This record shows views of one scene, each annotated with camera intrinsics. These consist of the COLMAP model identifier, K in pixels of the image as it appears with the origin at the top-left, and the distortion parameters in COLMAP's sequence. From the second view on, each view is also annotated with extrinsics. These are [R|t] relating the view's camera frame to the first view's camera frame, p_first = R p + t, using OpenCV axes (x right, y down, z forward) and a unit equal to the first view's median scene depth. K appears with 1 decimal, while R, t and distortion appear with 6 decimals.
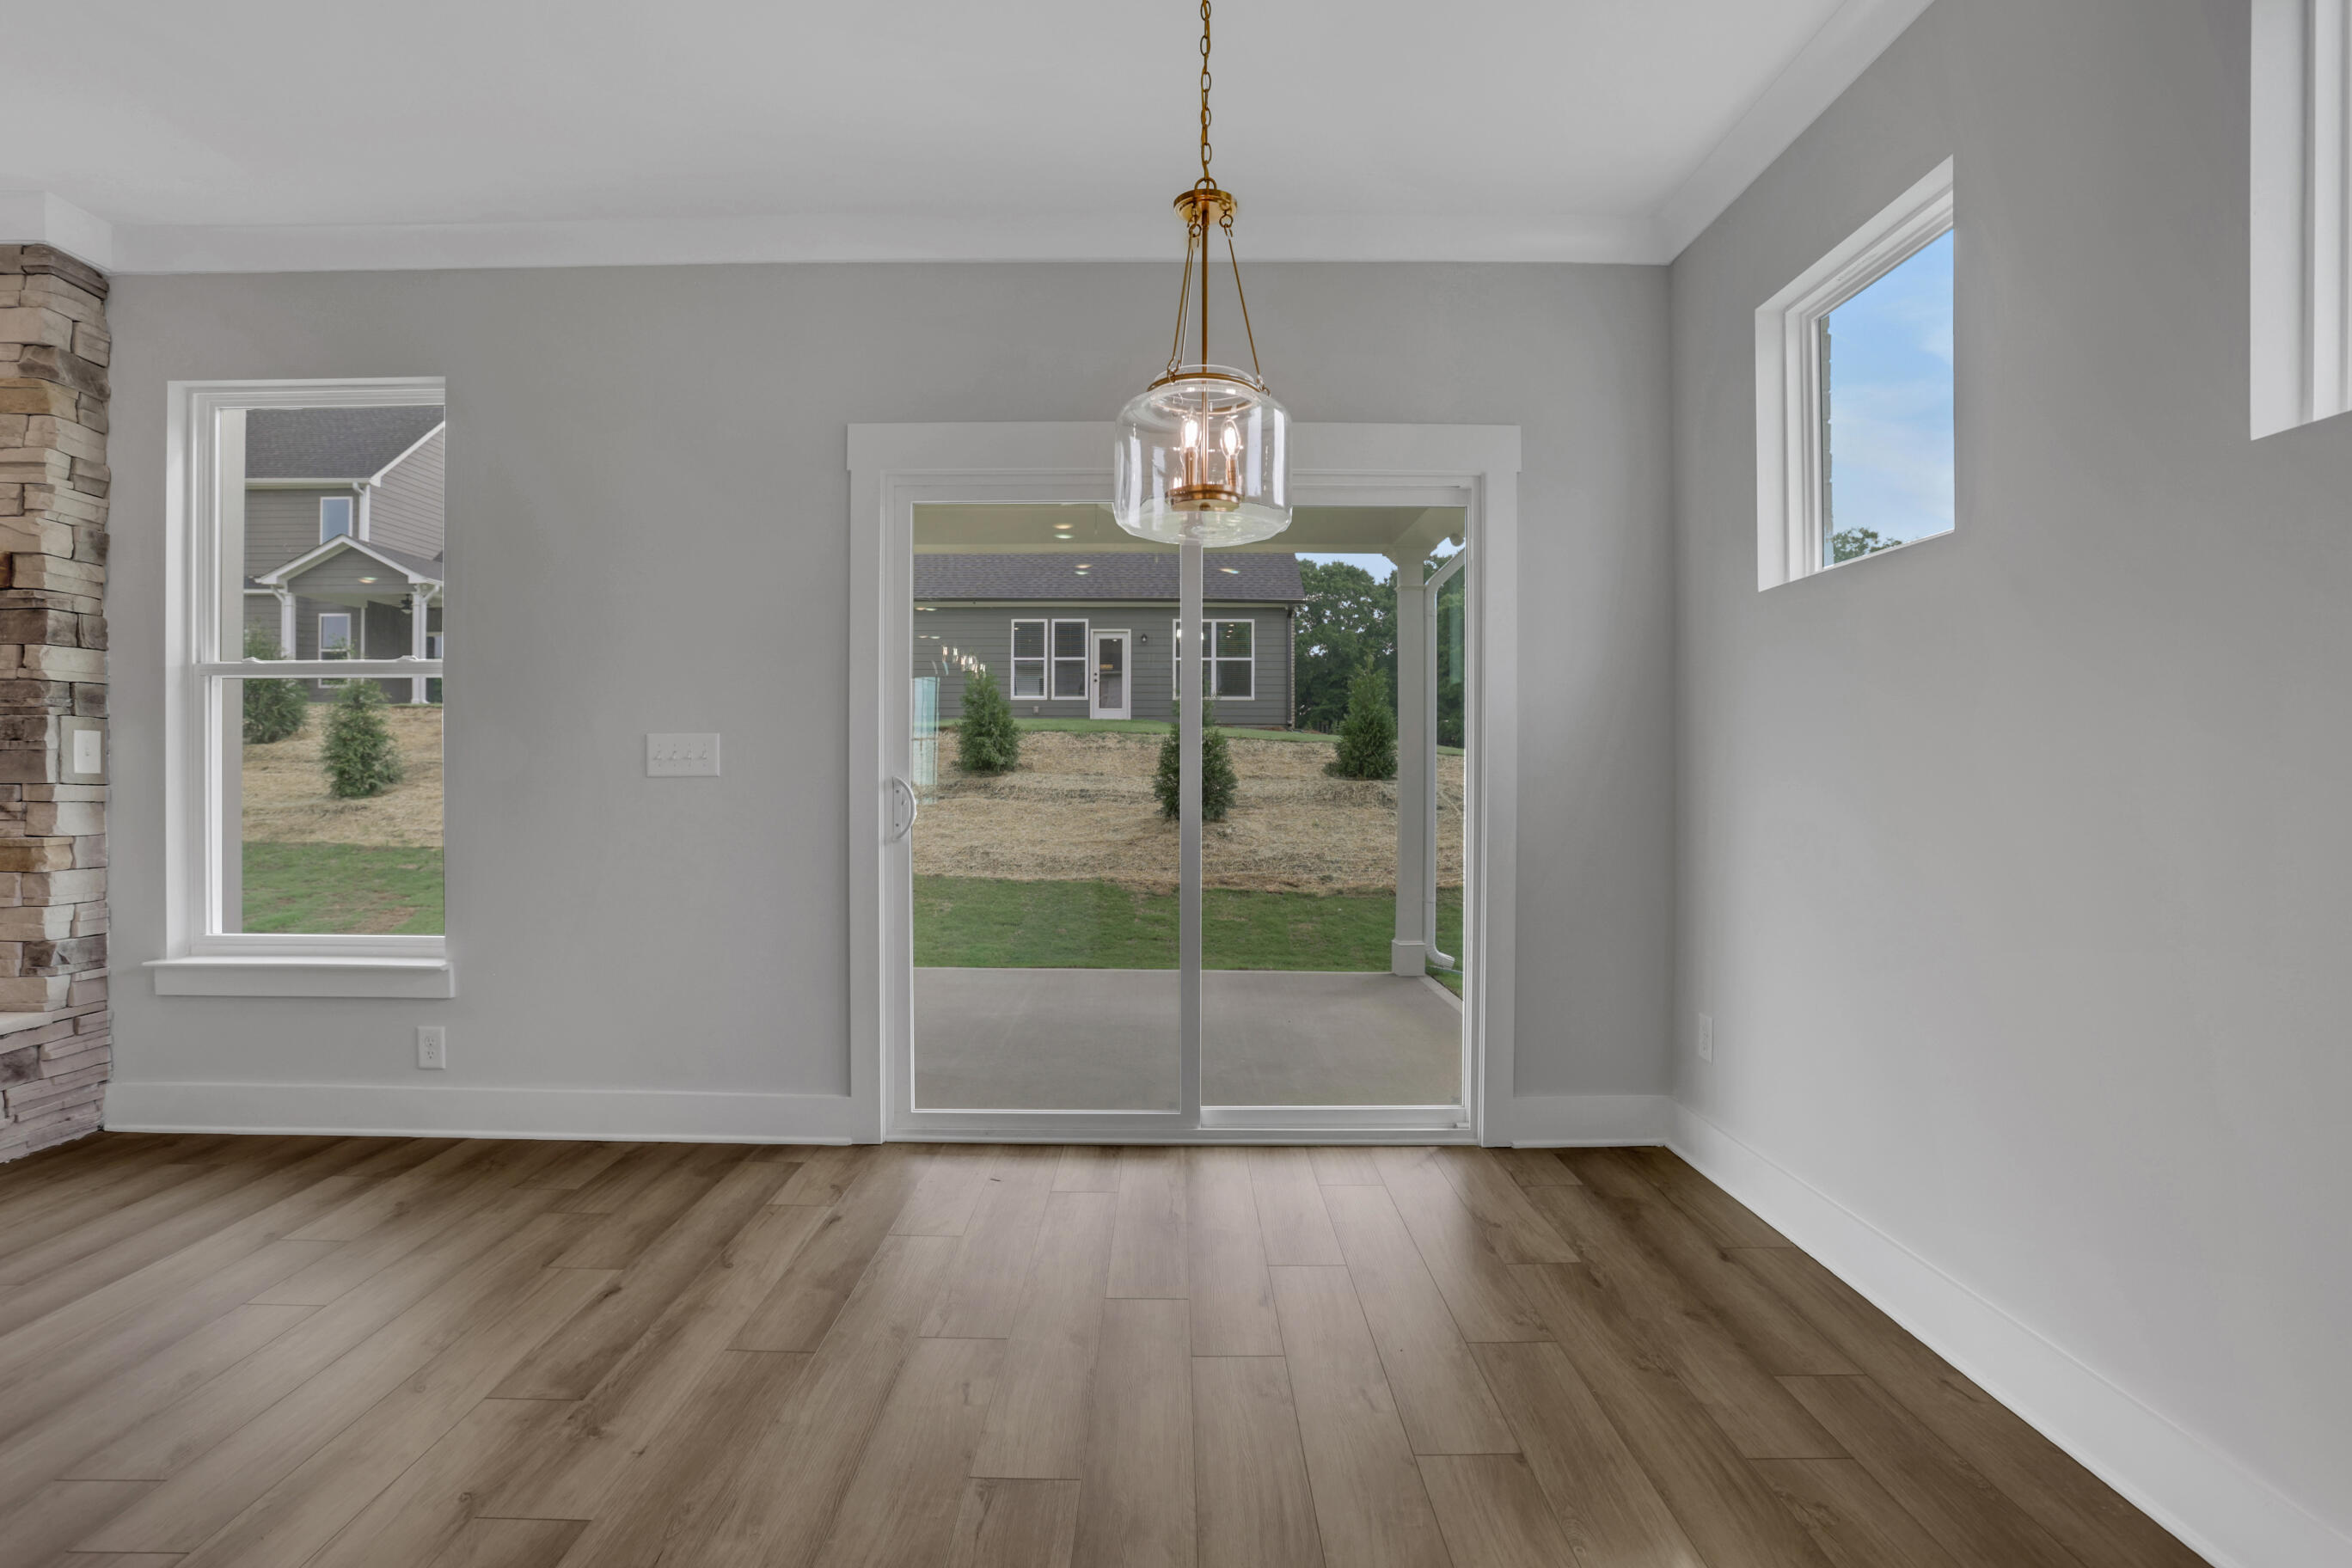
lens RADIAL K [[1112.5, 0, 1182.5], [0, 1112.5, 766.0], [0, 0, 1]] dist [-0.070722, 0.027630]
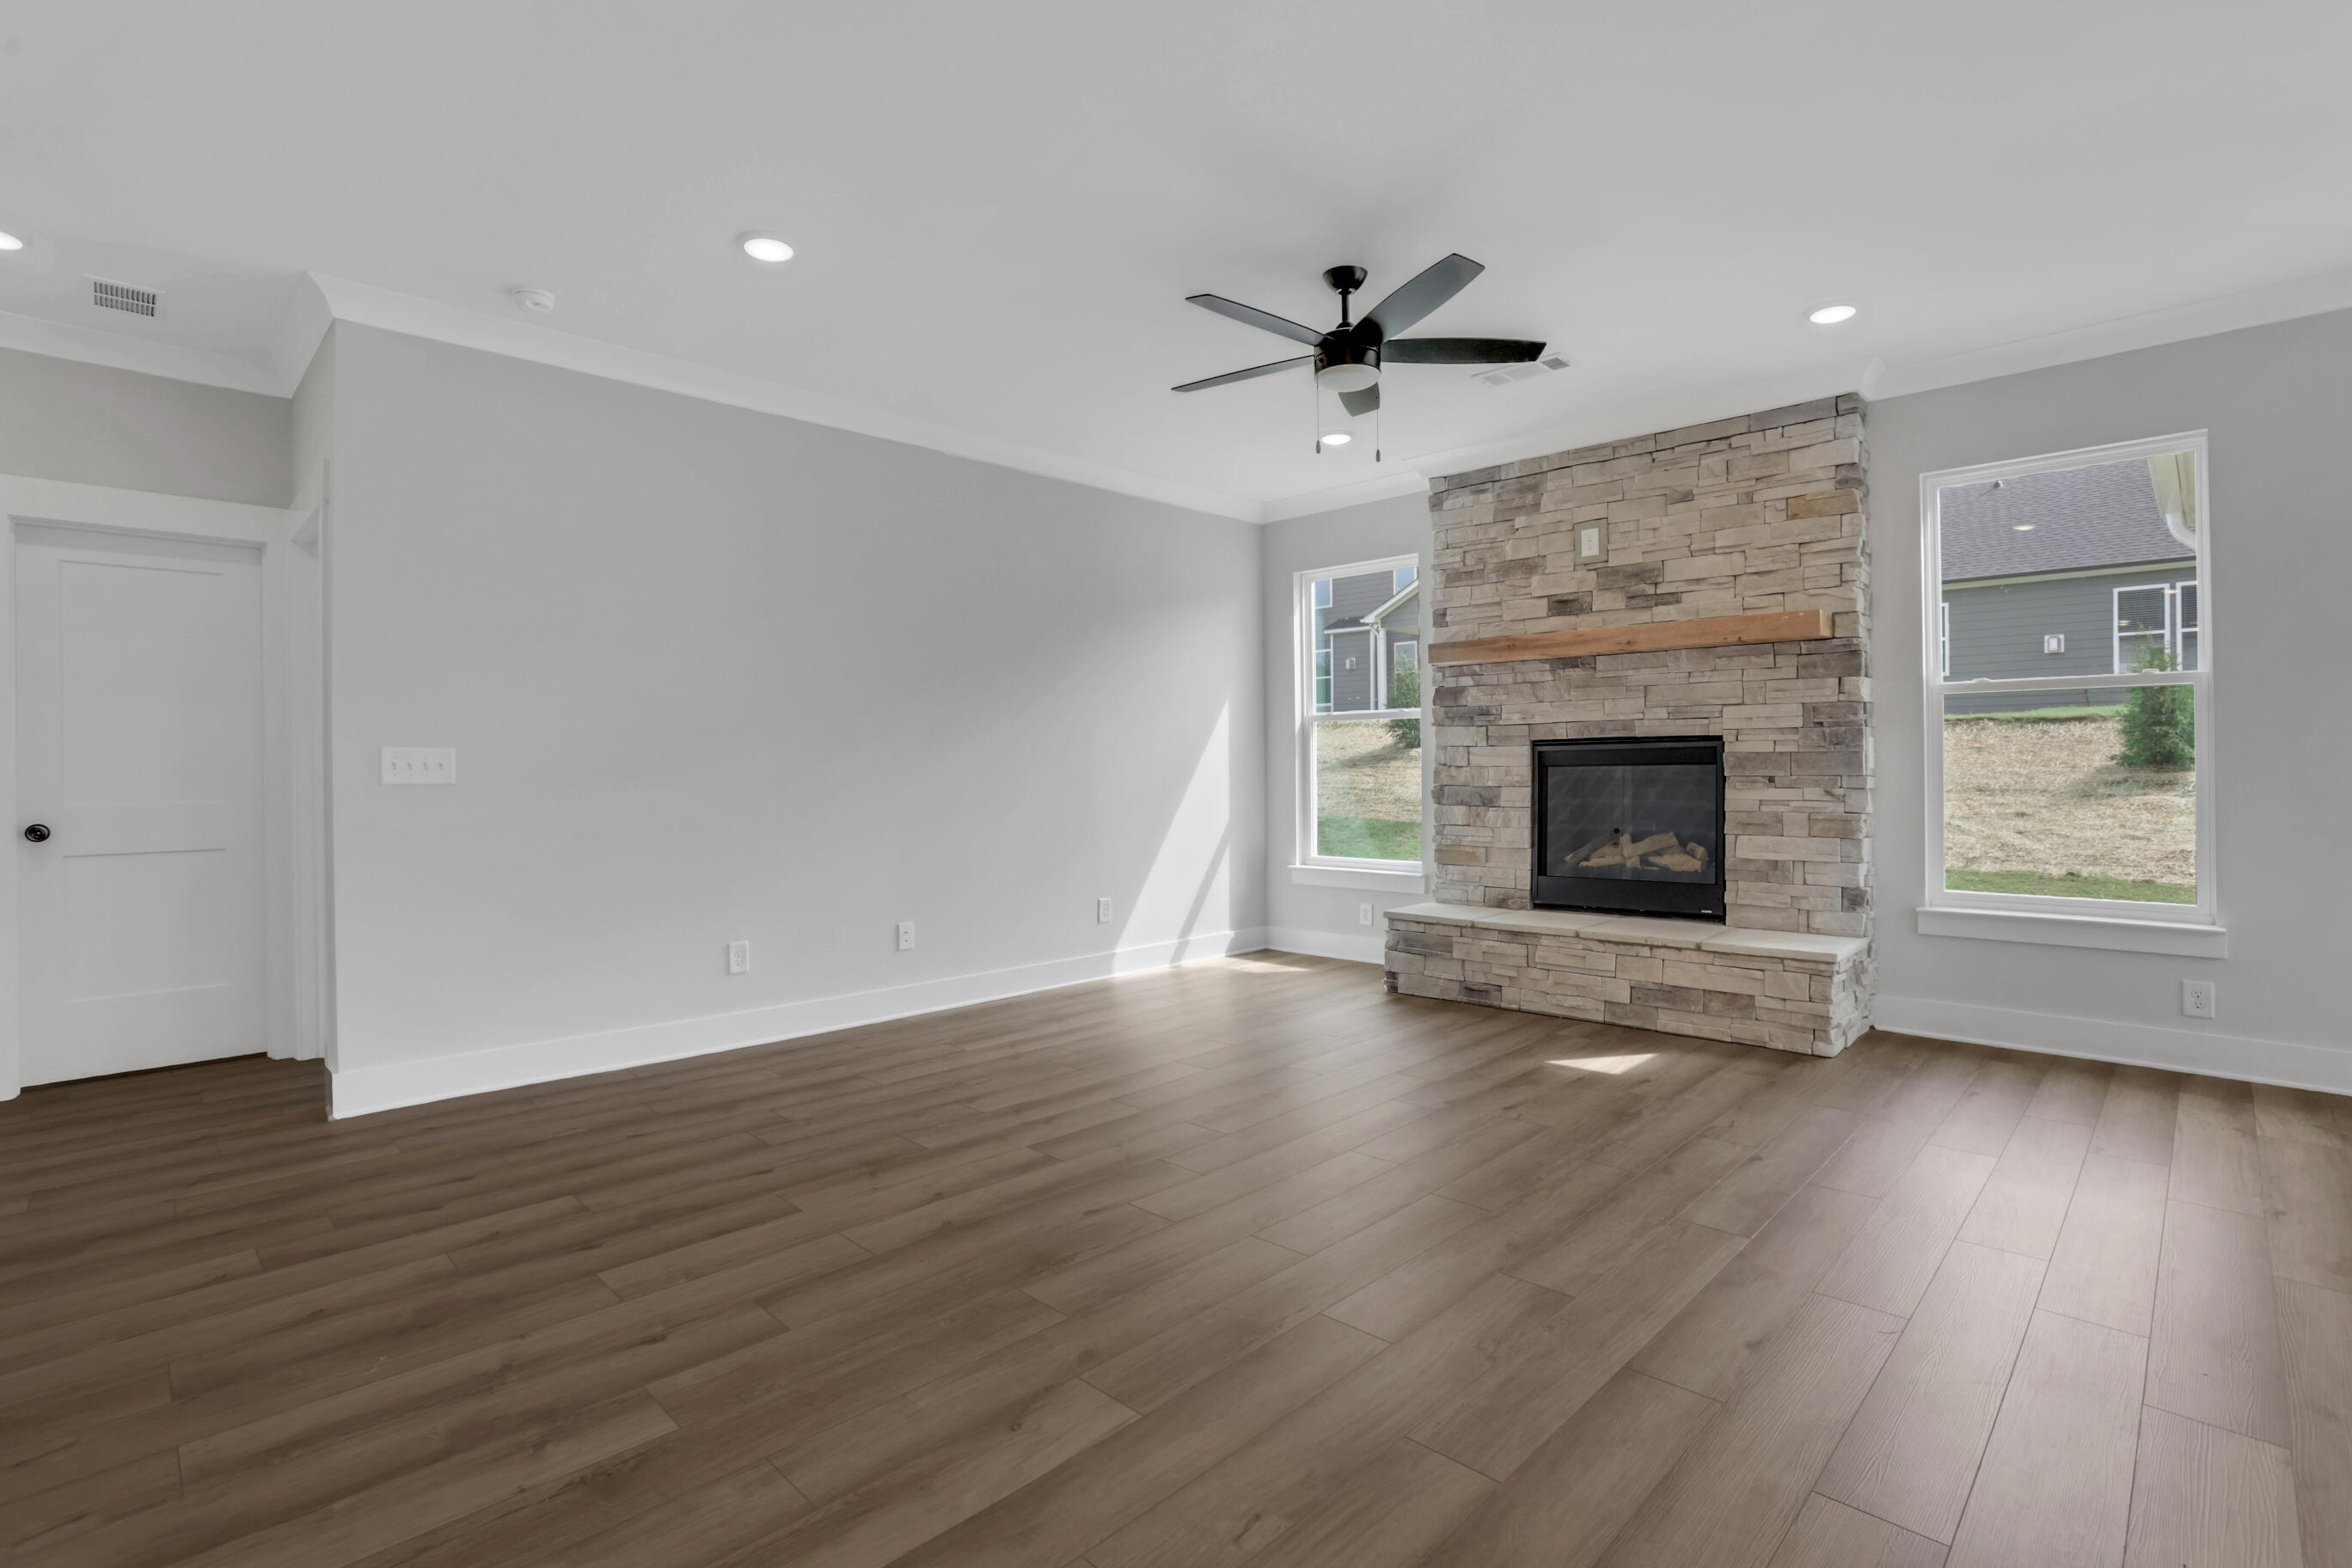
lens RADIAL K [[1112.5, 0, 1182.5], [0, 1112.5, 766.0], [0, 0, 1]] dist [-0.070722, 0.027630]
pose [[0.724190, -0.008398, -0.689549, -0.188715], [0.009521, 0.999952, -0.002179, -0.000325], [0.689535, -0.004987, 0.724235, -0.168924]]
